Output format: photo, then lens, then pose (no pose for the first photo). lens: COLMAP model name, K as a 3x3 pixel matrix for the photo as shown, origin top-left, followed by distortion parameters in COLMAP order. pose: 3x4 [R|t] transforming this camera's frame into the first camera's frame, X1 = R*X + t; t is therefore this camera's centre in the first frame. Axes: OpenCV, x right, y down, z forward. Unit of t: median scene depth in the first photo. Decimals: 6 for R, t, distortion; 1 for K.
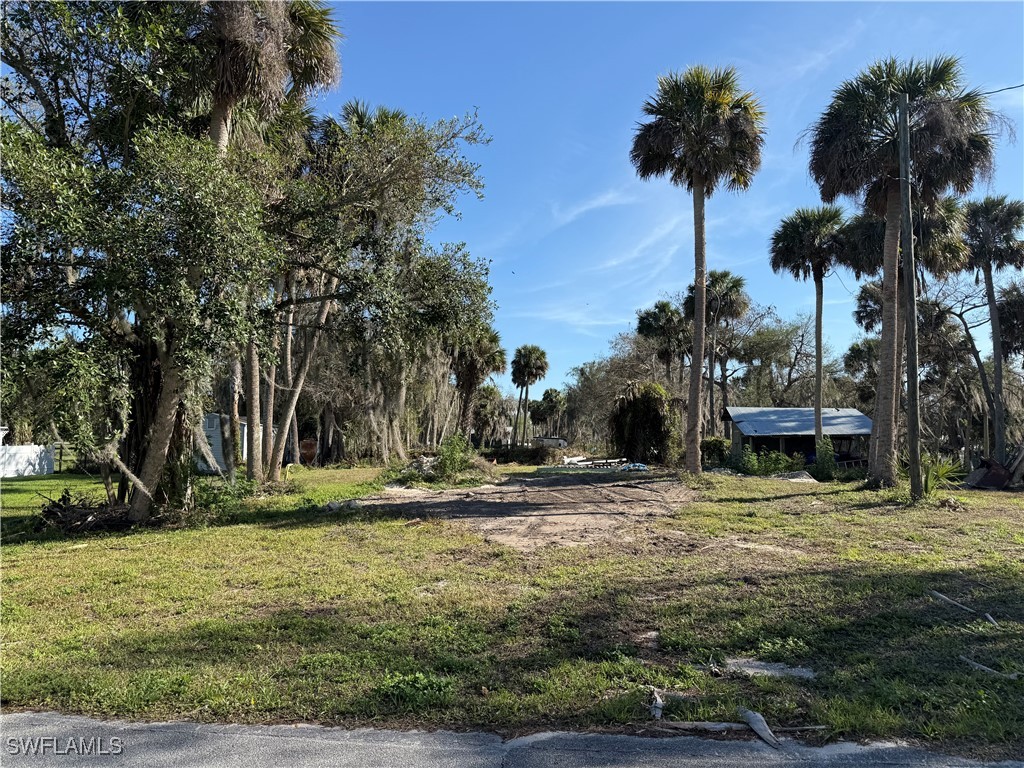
lens RADIAL K [[718.8, 0, 512.0], [0, 718.8, 384.0], [0, 0, 1]] dist [-0.000279, 0.000234]
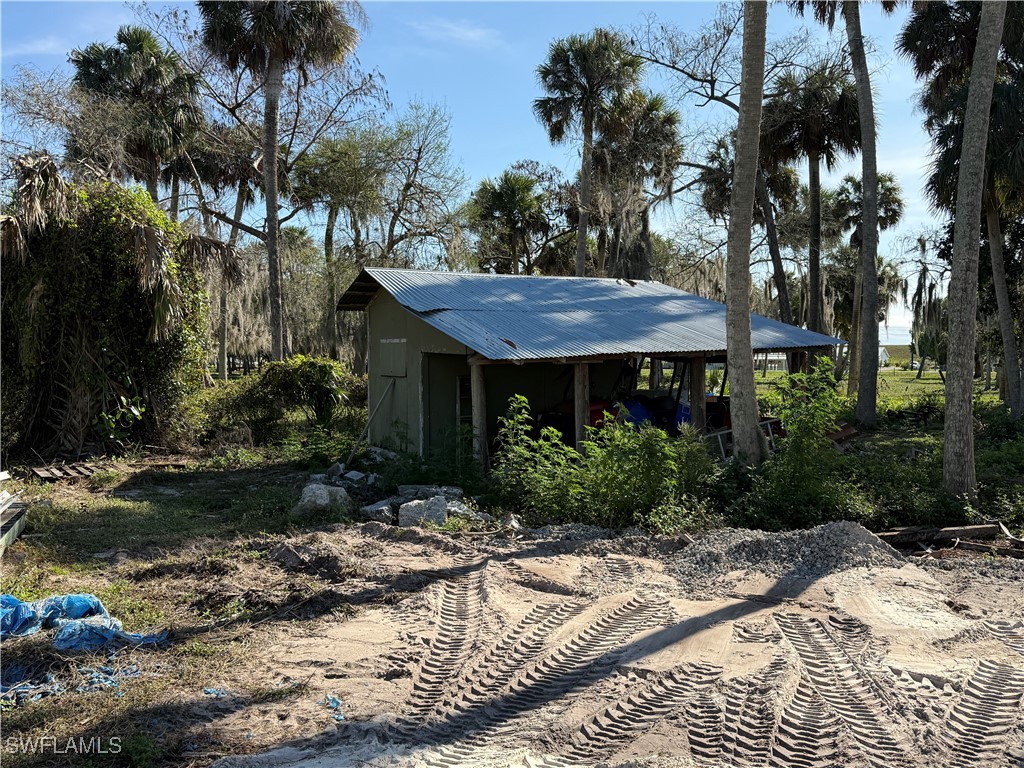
lens RADIAL K [[888.8, 0, 512.0], [0, 888.8, 384.0], [0, 0, 1]] dist [0.085568, -0.322667]
pose [[0.813554, -0.046280, 0.579645, 0.086477], [-0.023994, 0.993307, 0.112985, 0.028477], [-0.580994, -0.105827, 0.806999, 0.471025]]
